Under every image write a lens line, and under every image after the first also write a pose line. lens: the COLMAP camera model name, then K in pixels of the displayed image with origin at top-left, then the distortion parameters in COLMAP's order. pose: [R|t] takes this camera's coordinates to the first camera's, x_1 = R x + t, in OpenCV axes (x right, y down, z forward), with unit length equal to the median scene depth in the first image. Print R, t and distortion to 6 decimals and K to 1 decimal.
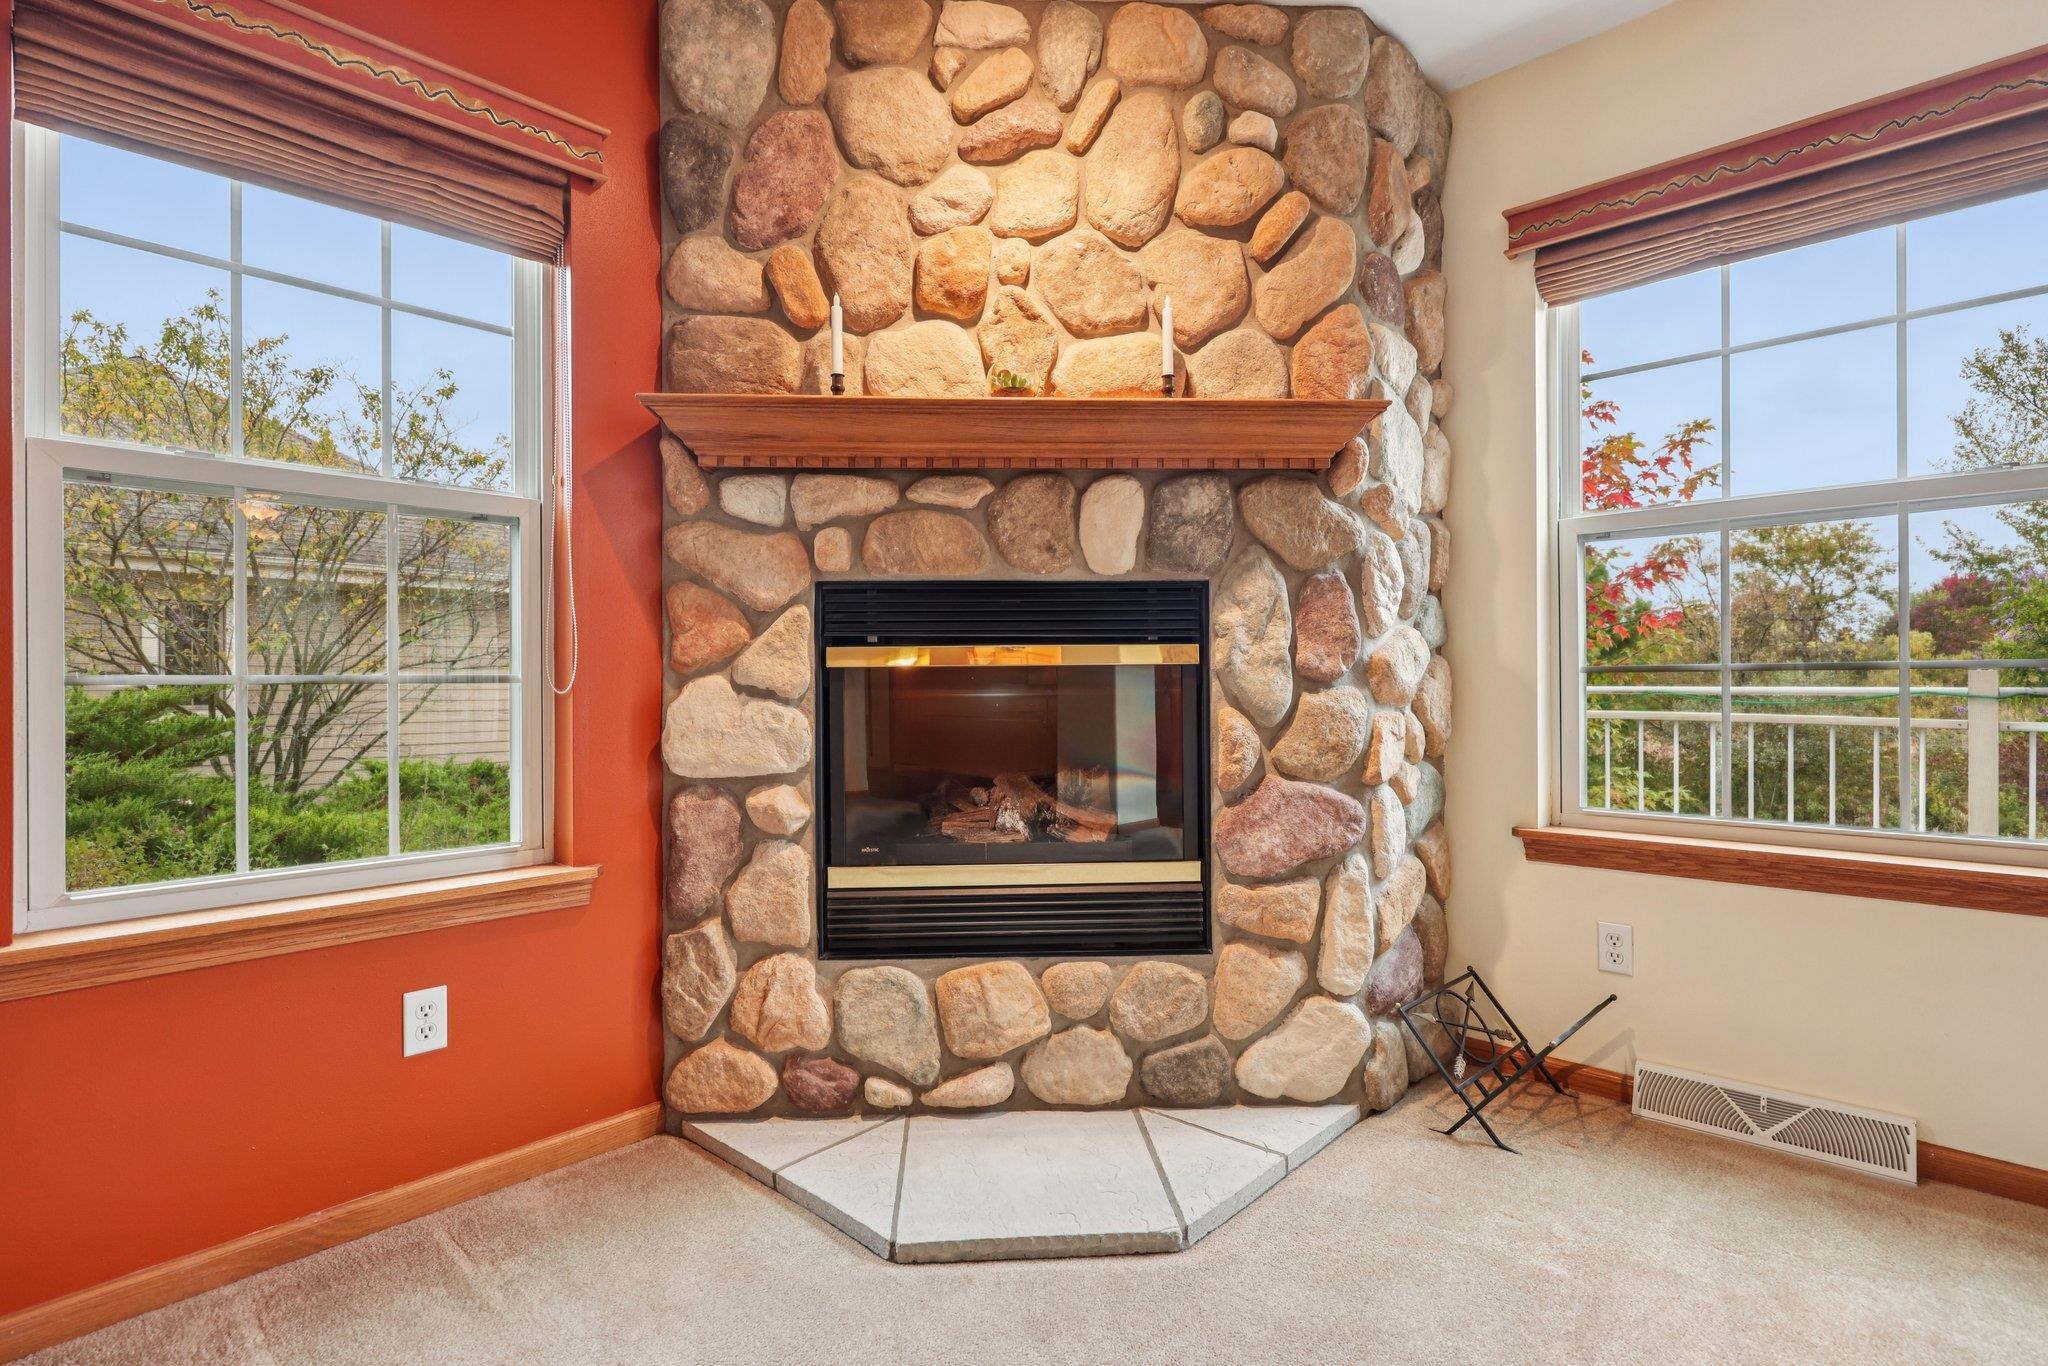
lens RADIAL K [[979.8, 0, 977.0], [0, 979.8, 683.9], [0, 0, 1]] dist [0.003495, 0.000764]
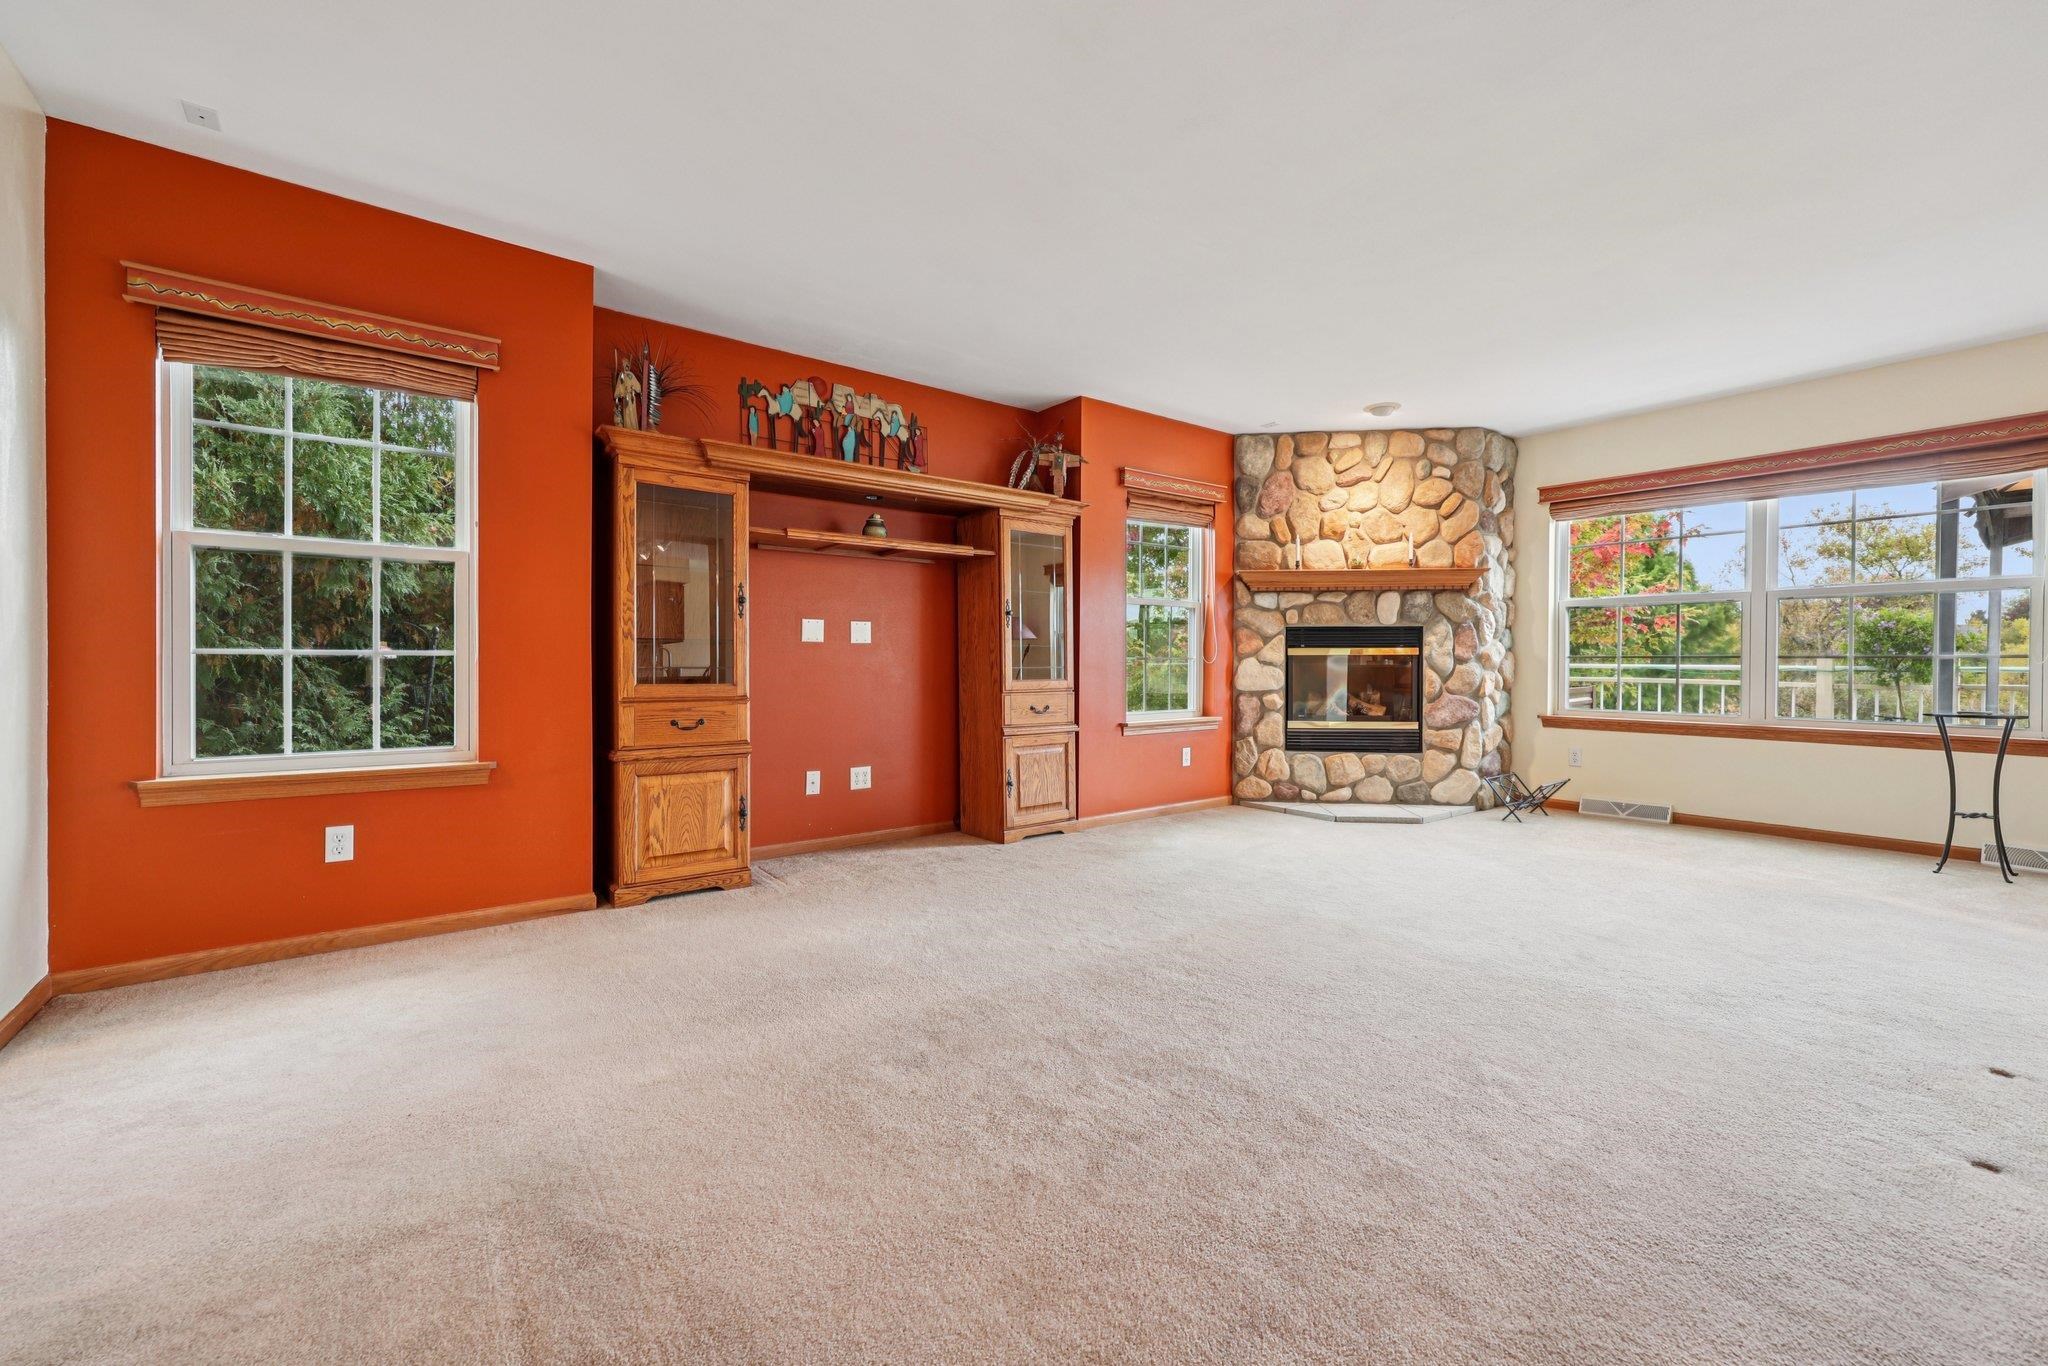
lens RADIAL K [[830.2, 0, 985.8], [0, 830.2, 671.8], [0, 0, 1]] dist [0.000998, 0.000367]
pose [[0.988057, 0.008553, -0.153851, -0.681214], [-0.006269, 0.999863, 0.015328, 0.001101], [0.153961, -0.014181, 0.987975, -1.680036]]
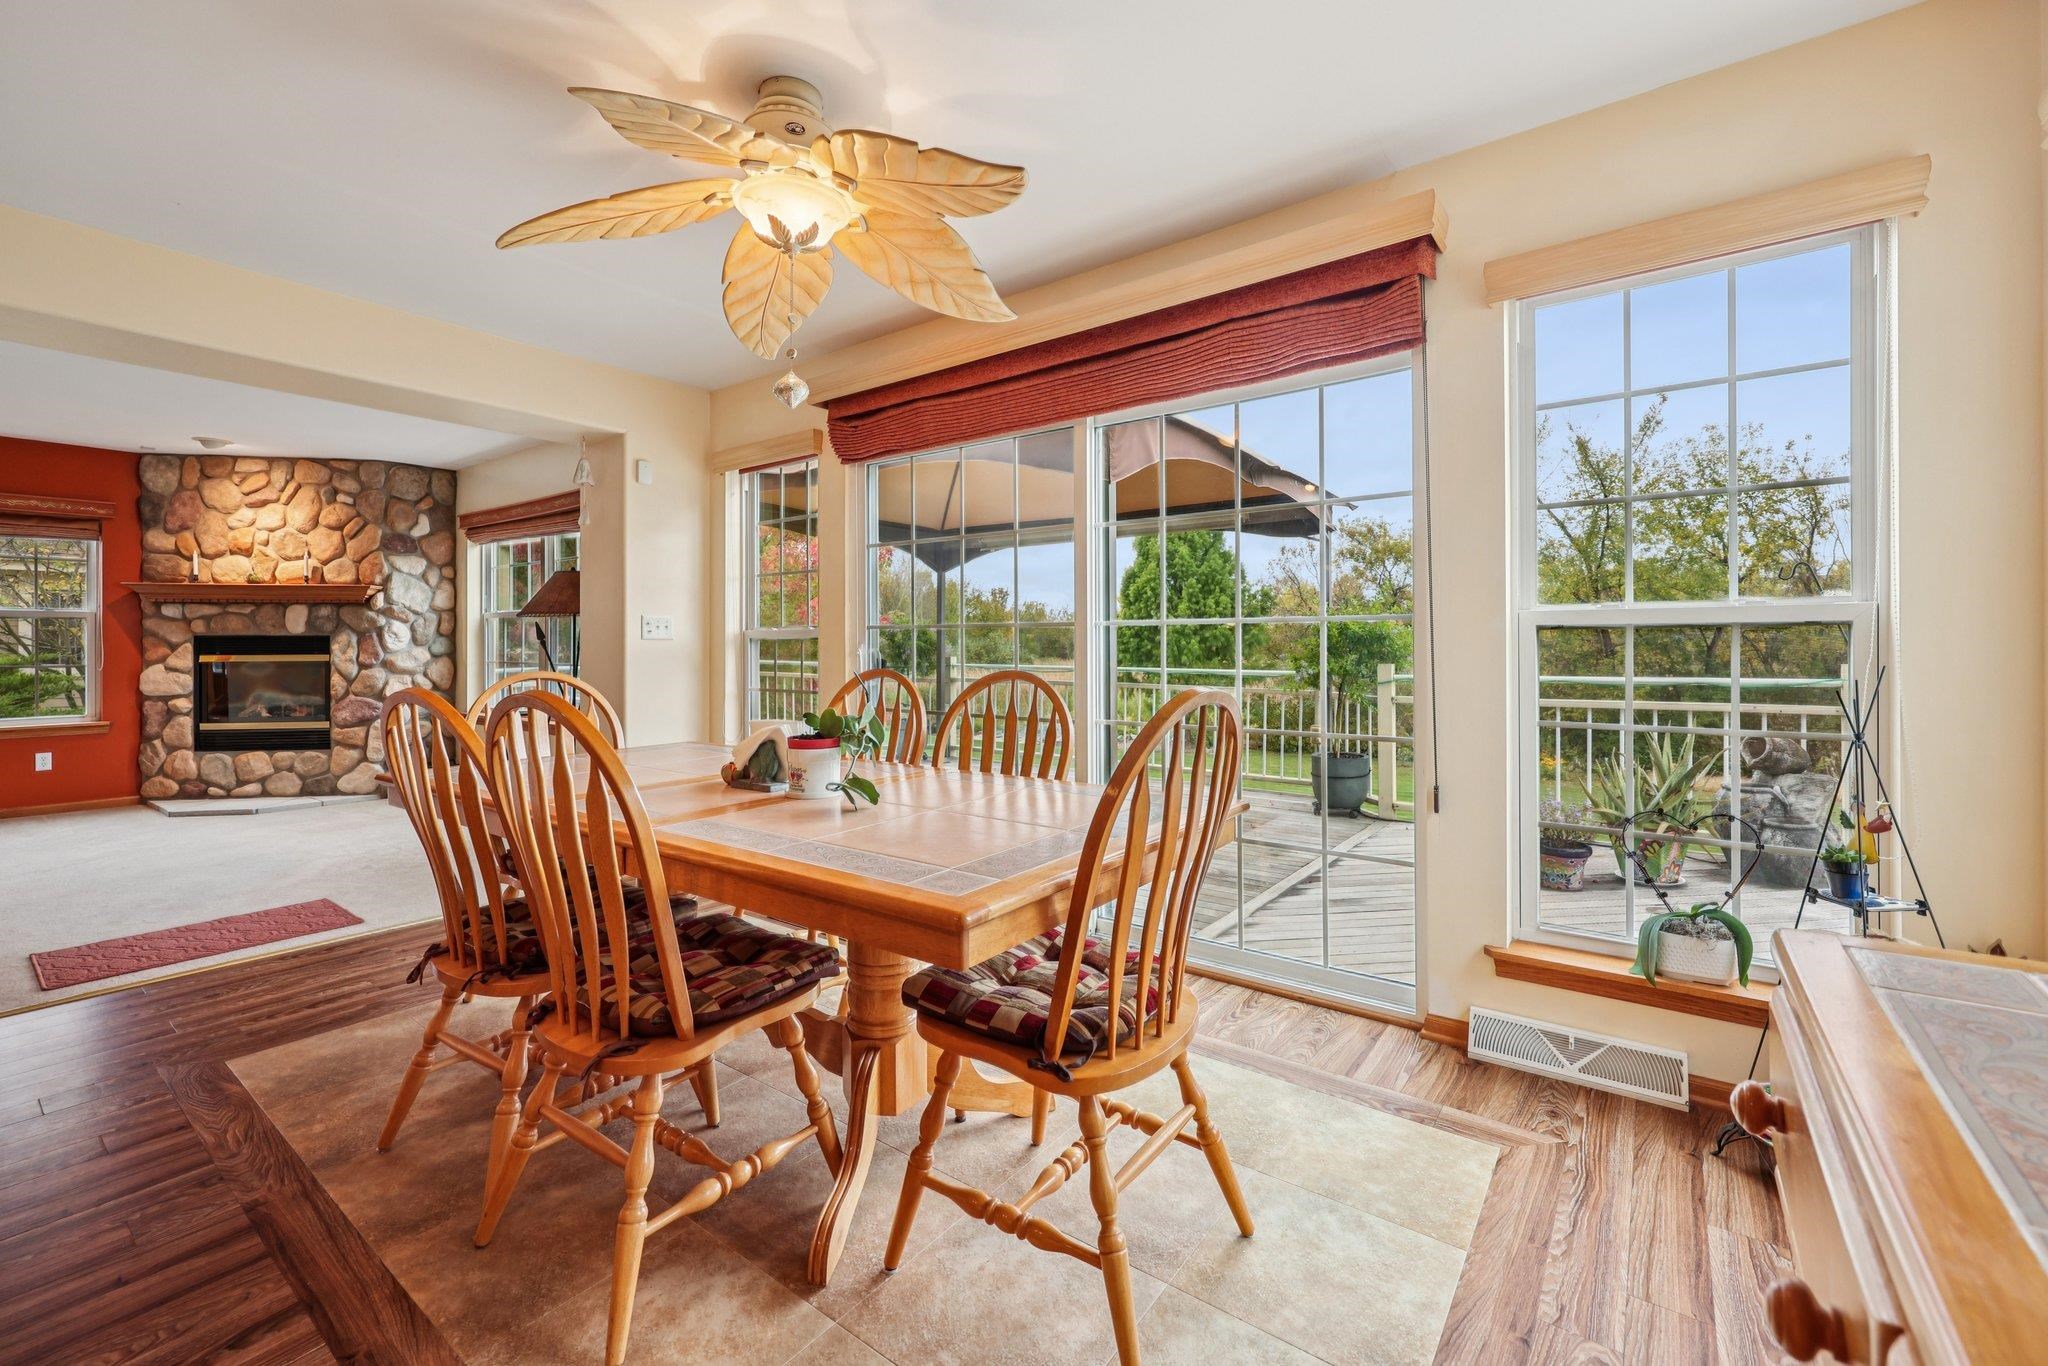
lens RADIAL K [[830.2, 0, 971.2], [0, 830.2, 642.1], [0, 0, 1]] dist [0.000998, 0.000367]
pose [[0.994045, 0.005400, 0.108834, 2.091319], [-0.005925, 0.999972, 0.004501, -0.109558], [-0.108807, -0.005119, 0.994050, -2.018911]]
